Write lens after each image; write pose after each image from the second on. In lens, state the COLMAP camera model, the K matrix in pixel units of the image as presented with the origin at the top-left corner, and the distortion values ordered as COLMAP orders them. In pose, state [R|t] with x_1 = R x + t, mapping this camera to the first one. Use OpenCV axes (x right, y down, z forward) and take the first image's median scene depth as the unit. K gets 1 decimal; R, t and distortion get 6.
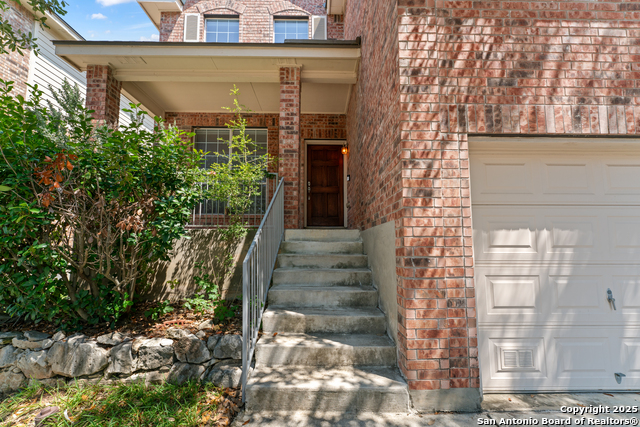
lens RADIAL K [[257.7, 0, 324.1], [0, 257.7, 225.3], [0, 0, 1]] dist [-0.001145, 0.000150]
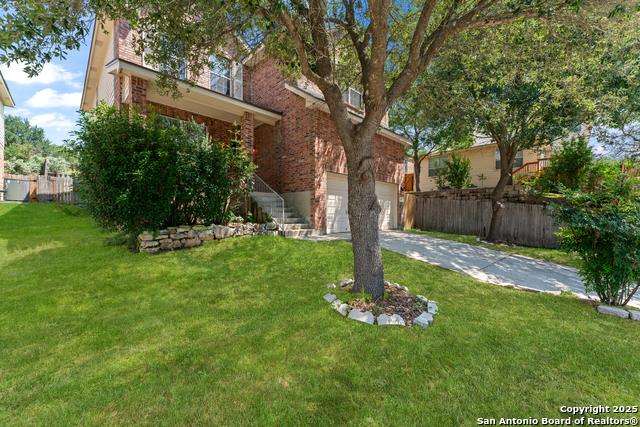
lens RADIAL K [[257.7, 0, 319.8], [0, 257.7, 214.4], [0, 0, 1]] dist [-0.001145, 0.000150]
pose [[0.717564, 0.006290, 0.696464, -2.336558], [-0.059920, 0.996809, 0.052733, 0.119685], [-0.693910, -0.079572, 0.715651, -1.884423]]
